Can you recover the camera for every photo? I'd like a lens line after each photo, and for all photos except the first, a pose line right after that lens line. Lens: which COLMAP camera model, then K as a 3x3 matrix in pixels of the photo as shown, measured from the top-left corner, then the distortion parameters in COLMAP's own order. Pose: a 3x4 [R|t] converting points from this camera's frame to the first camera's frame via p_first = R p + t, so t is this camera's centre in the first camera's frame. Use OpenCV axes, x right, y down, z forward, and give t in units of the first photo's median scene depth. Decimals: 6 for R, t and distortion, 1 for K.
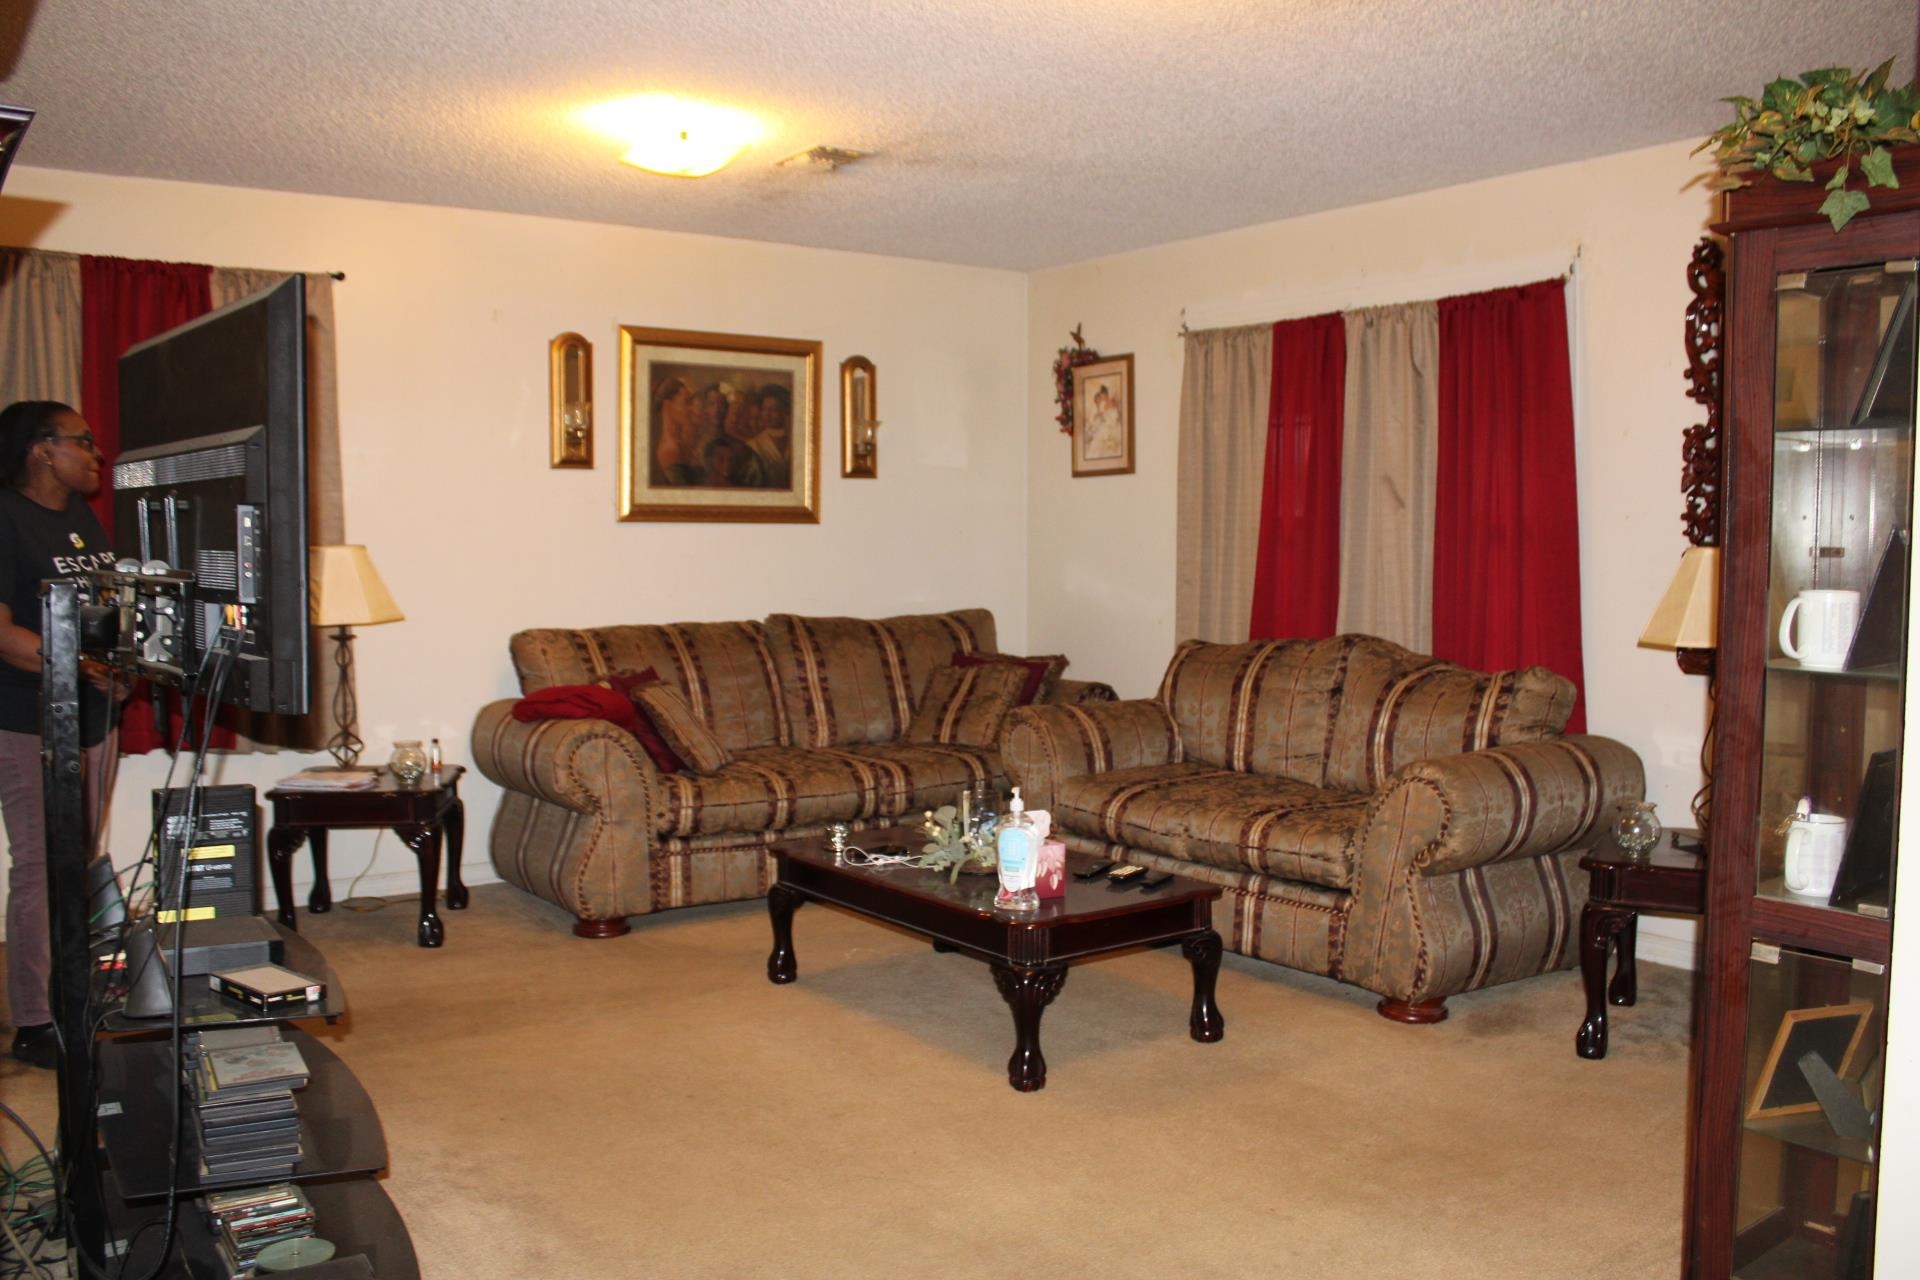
lens RADIAL K [[1632.6, 0, 957.0], [0, 1632.6, 681.1], [0, 0, 1]] dist [-0.180185, 0.147031]
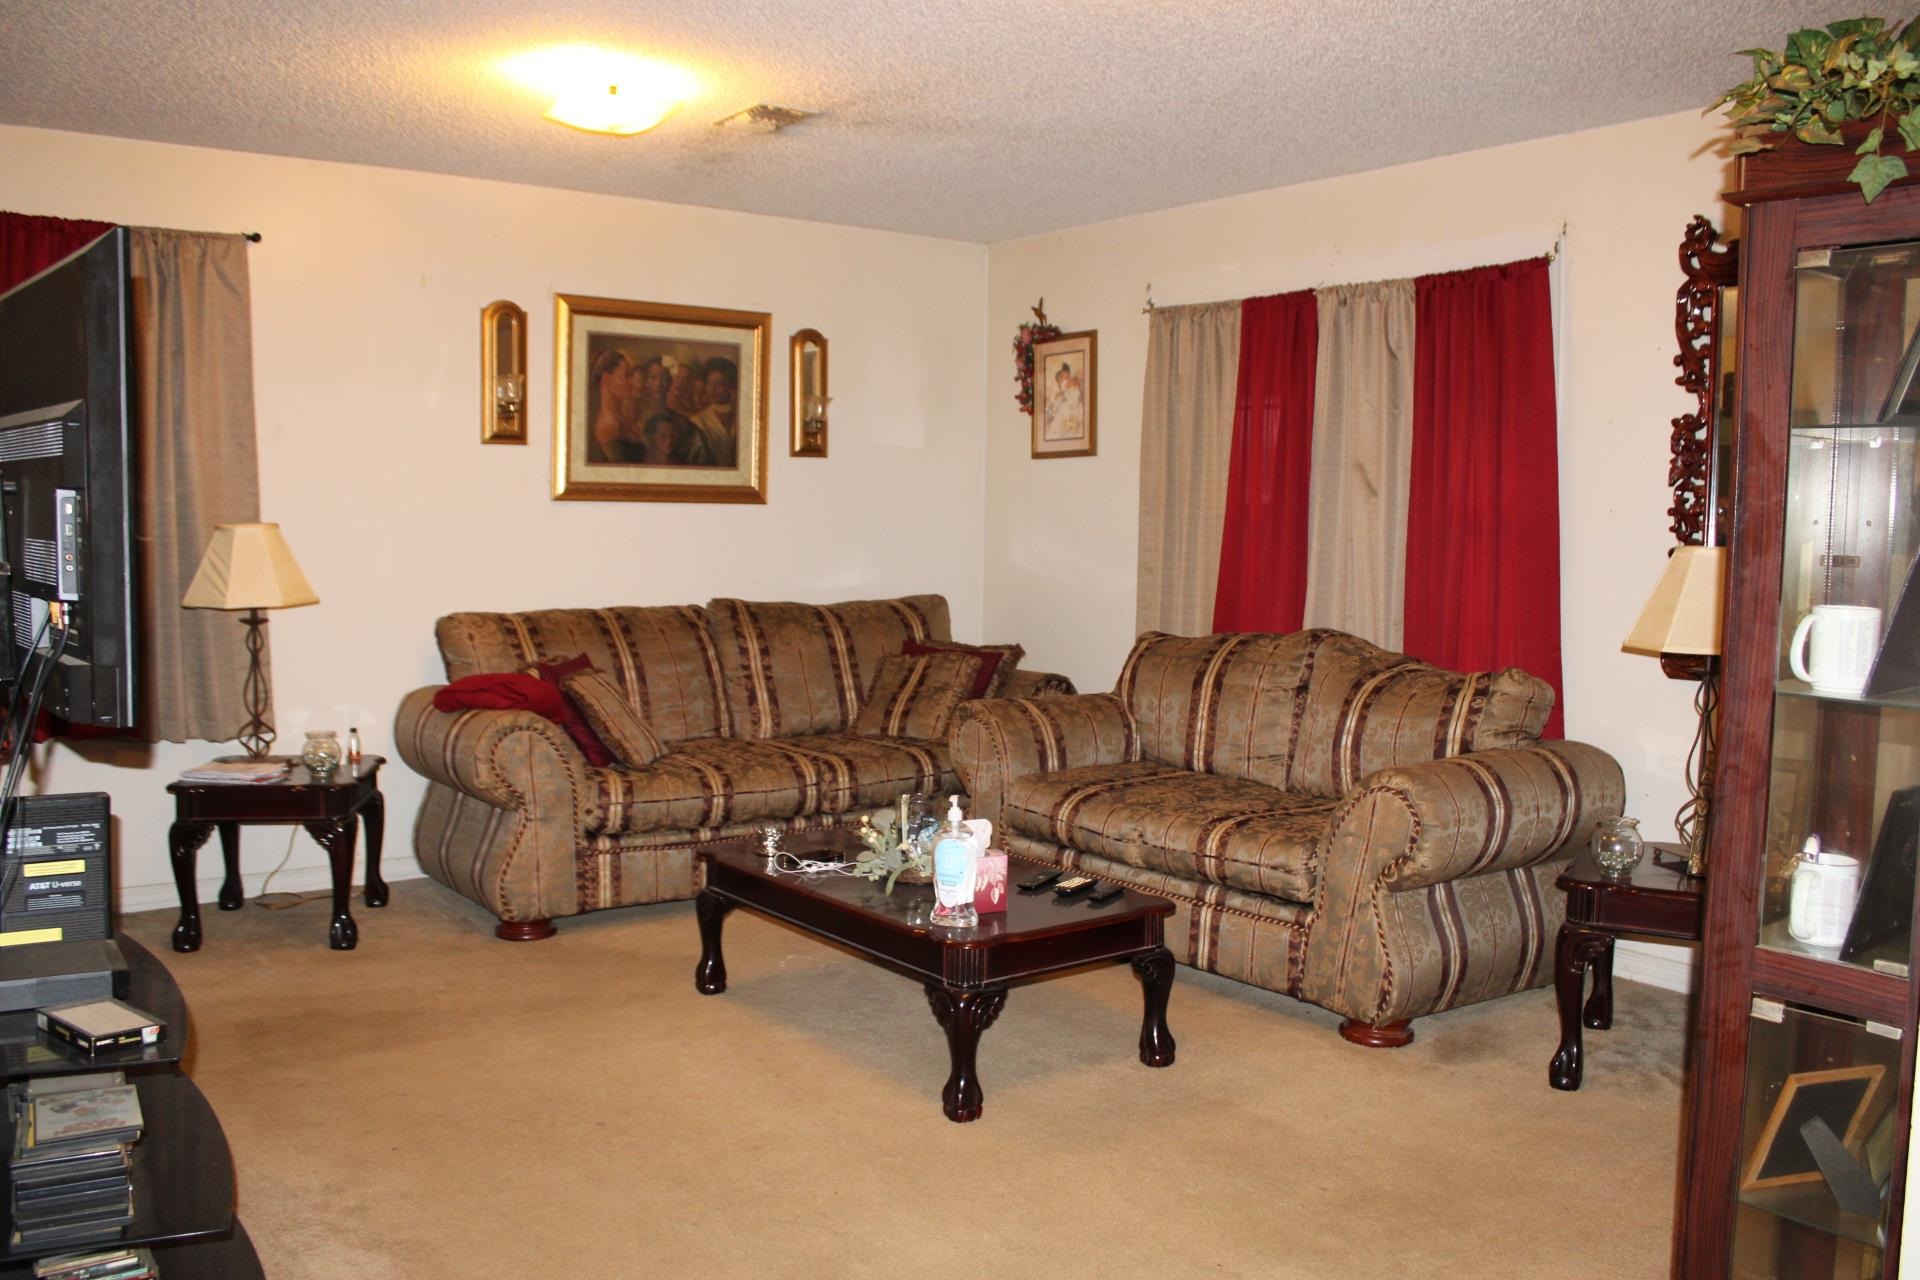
lens RADIAL K [[1632.6, 0, 957.0], [0, 1632.6, 681.1], [0, 0, 1]] dist [-0.180185, 0.147031]
pose [[0.999785, 0.011574, 0.017181, 0.016976], [-0.011830, 0.999820, 0.014842, -0.011202], [-0.017006, -0.015042, 0.999742, 0.057025]]
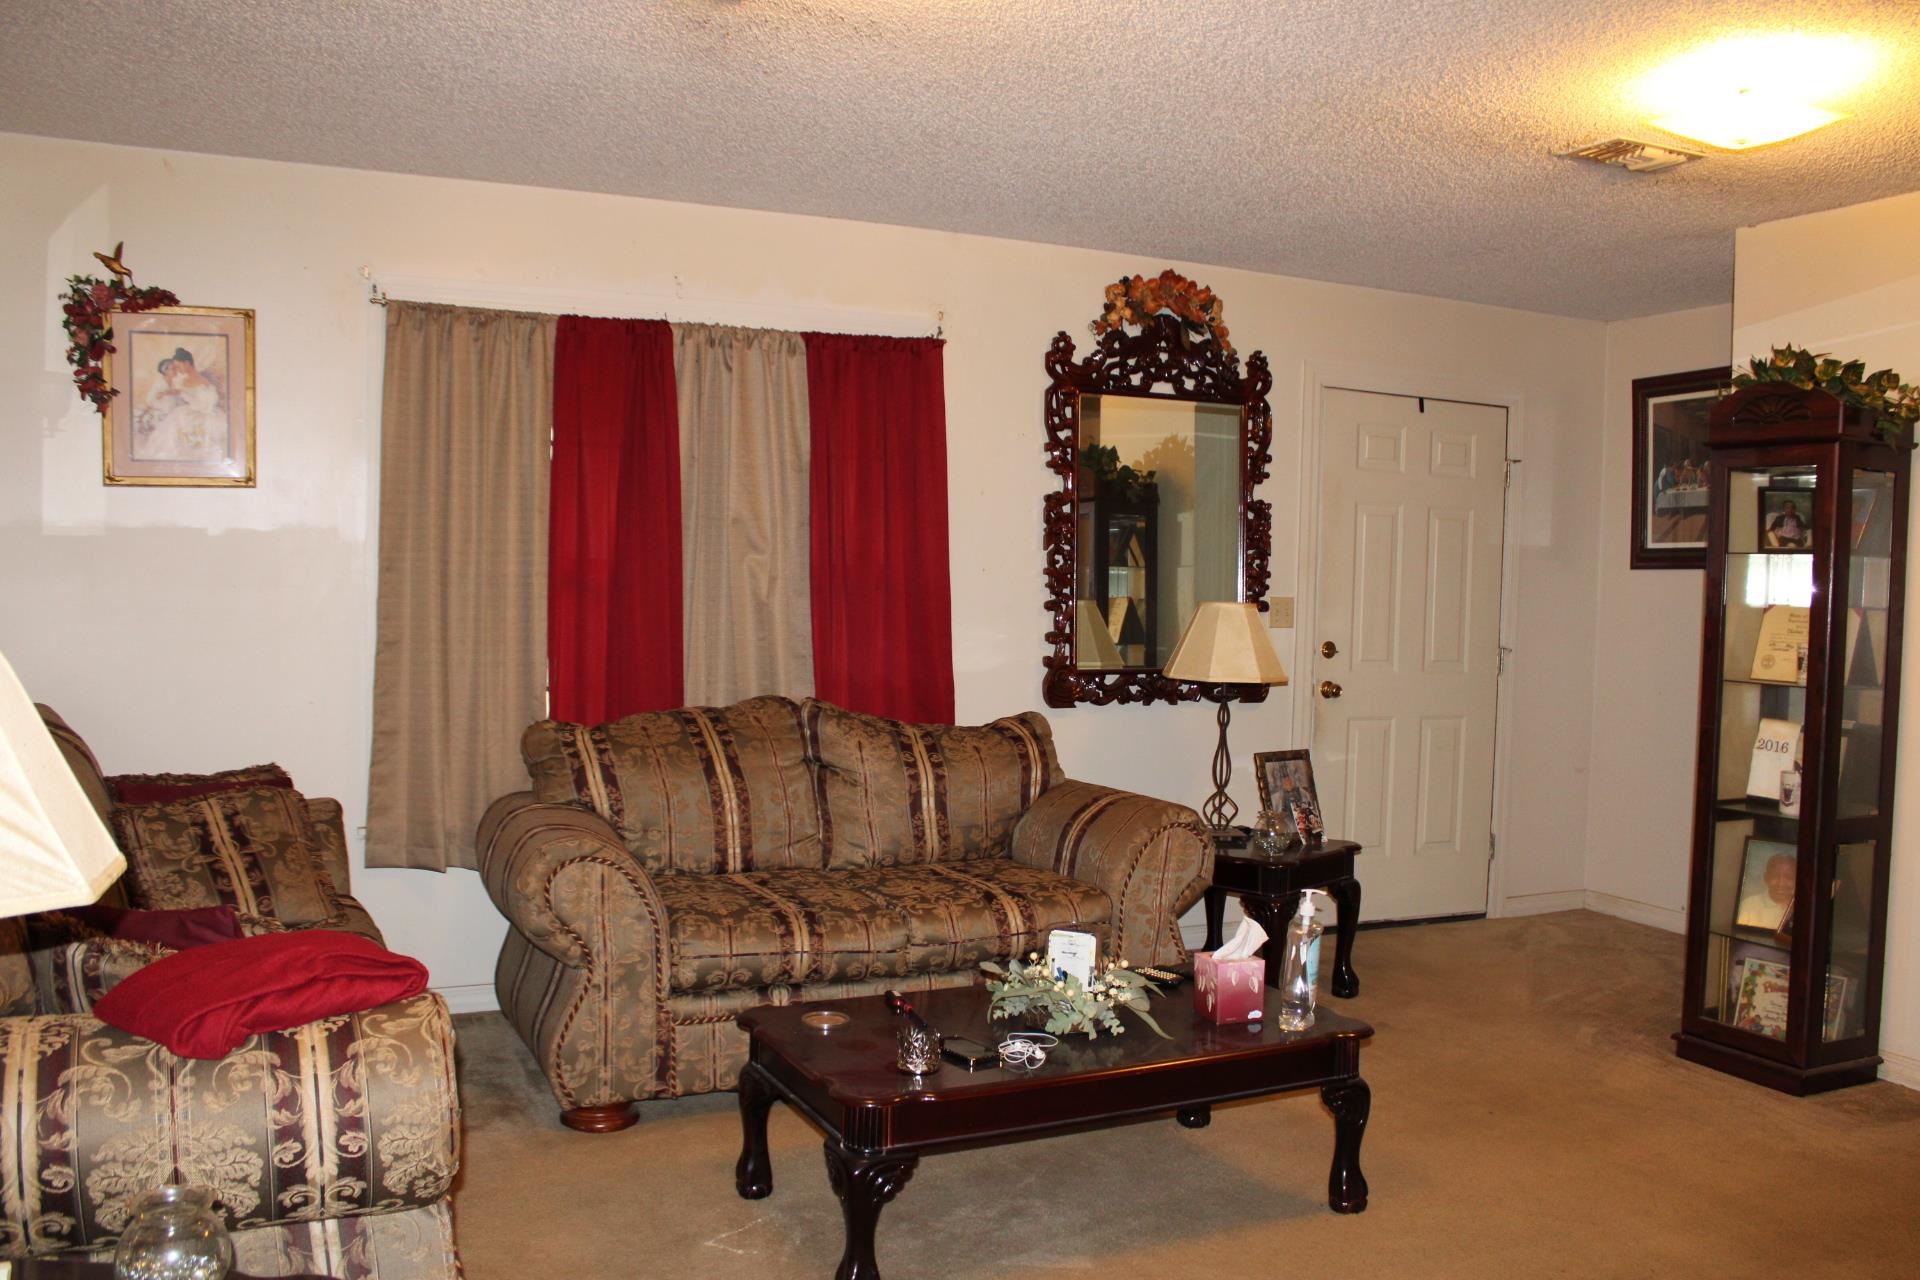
lens RADIAL K [[1632.6, 0, 957.0], [0, 1632.6, 681.1], [0, 0, 1]] dist [-0.180185, 0.147031]
pose [[0.163194, -0.062851, 0.984590, -0.689178], [0.063354, 0.996577, 0.053116, -0.087512], [-0.984558, 0.053709, 0.166617, 0.832735]]
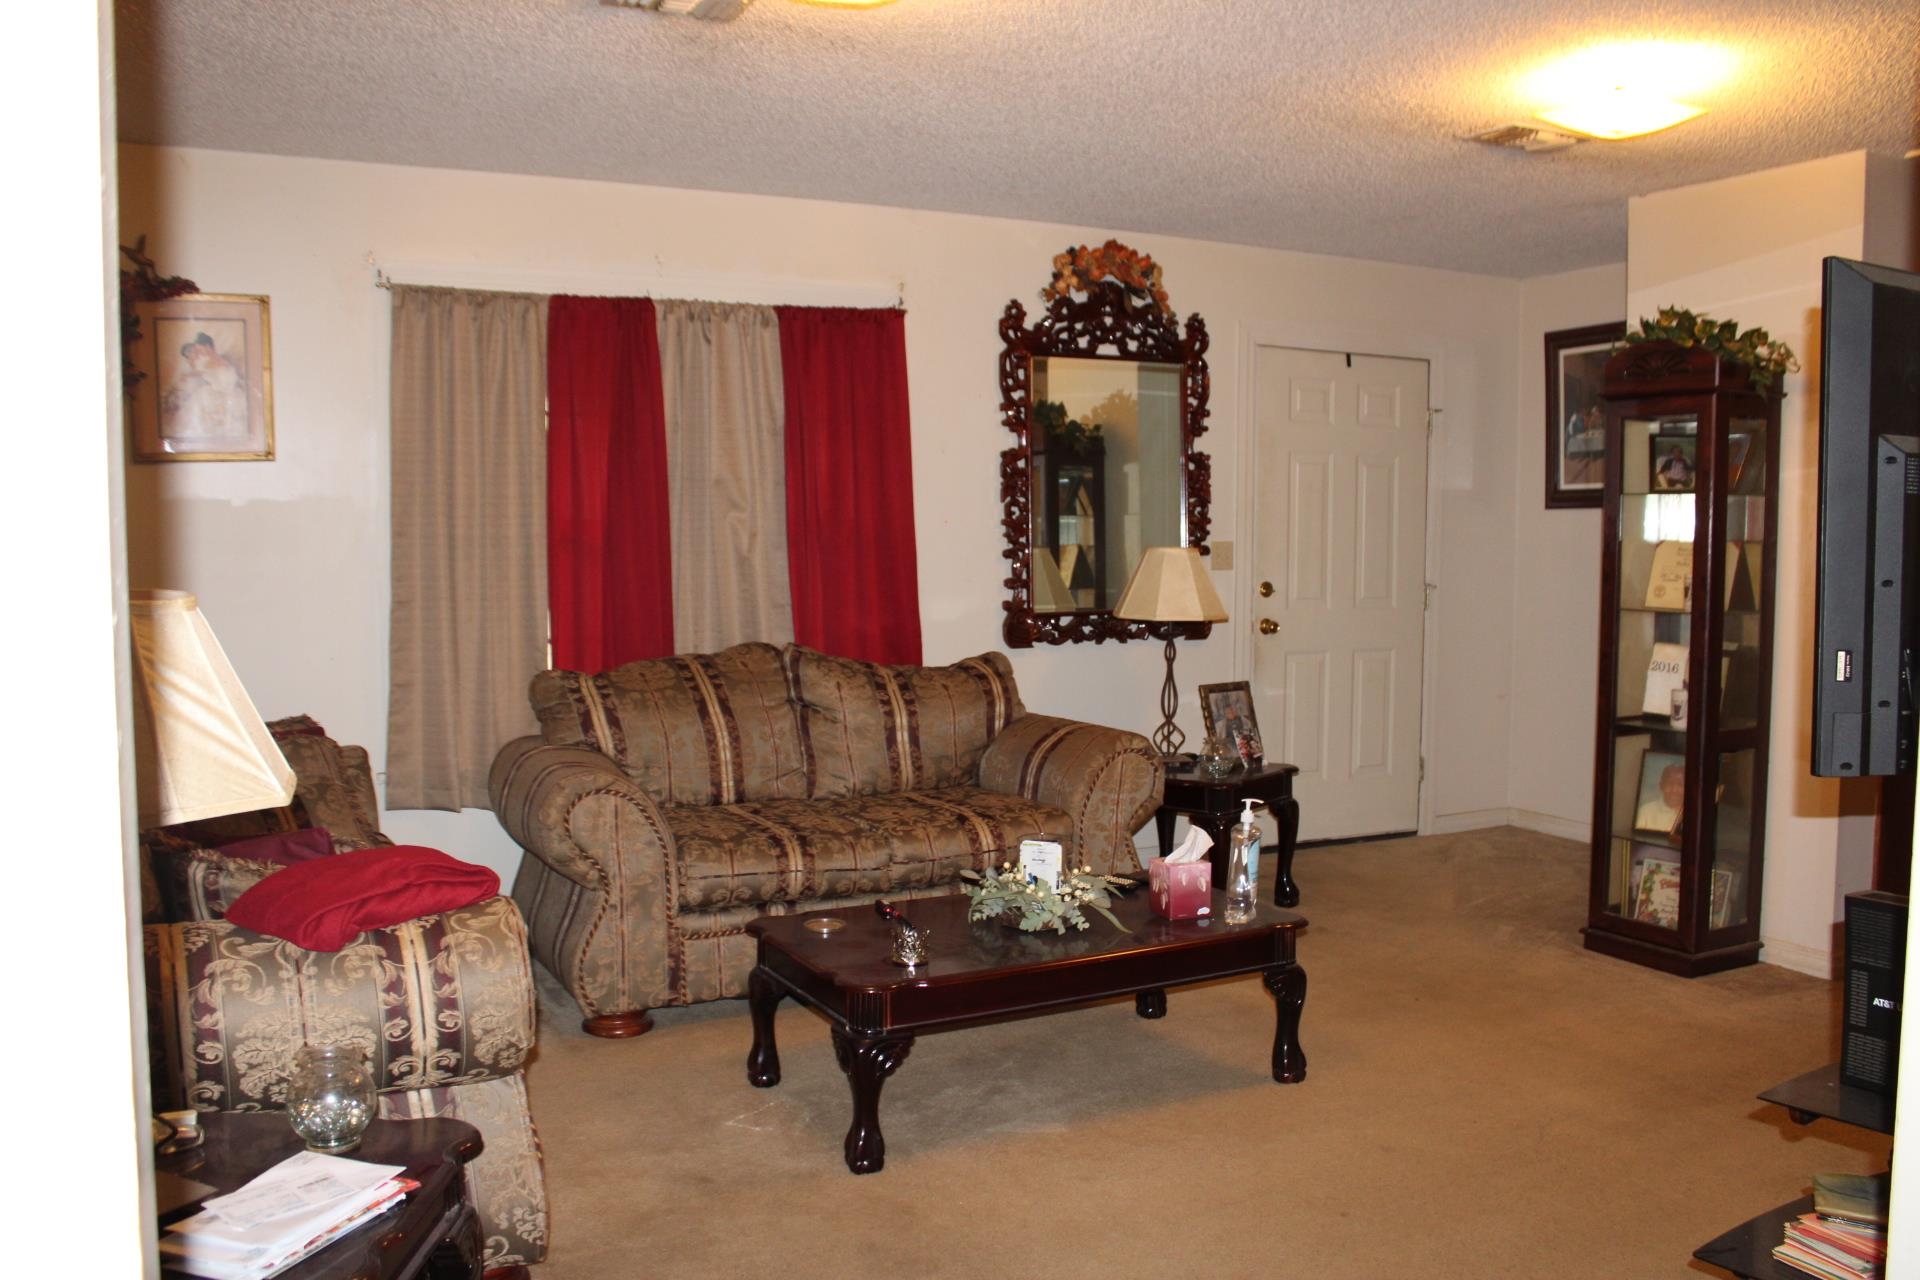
lens RADIAL K [[1623.9, 0, 959.0], [0, 1623.9, 675.0], [0, 0, 1]] dist [-0.168063, 0.137421]
pose [[0.128842, -0.093322, 0.987264, -0.776693], [0.084093, 0.993004, 0.082890, -0.089150], [-0.988093, 0.072342, 0.135789, 0.832481]]
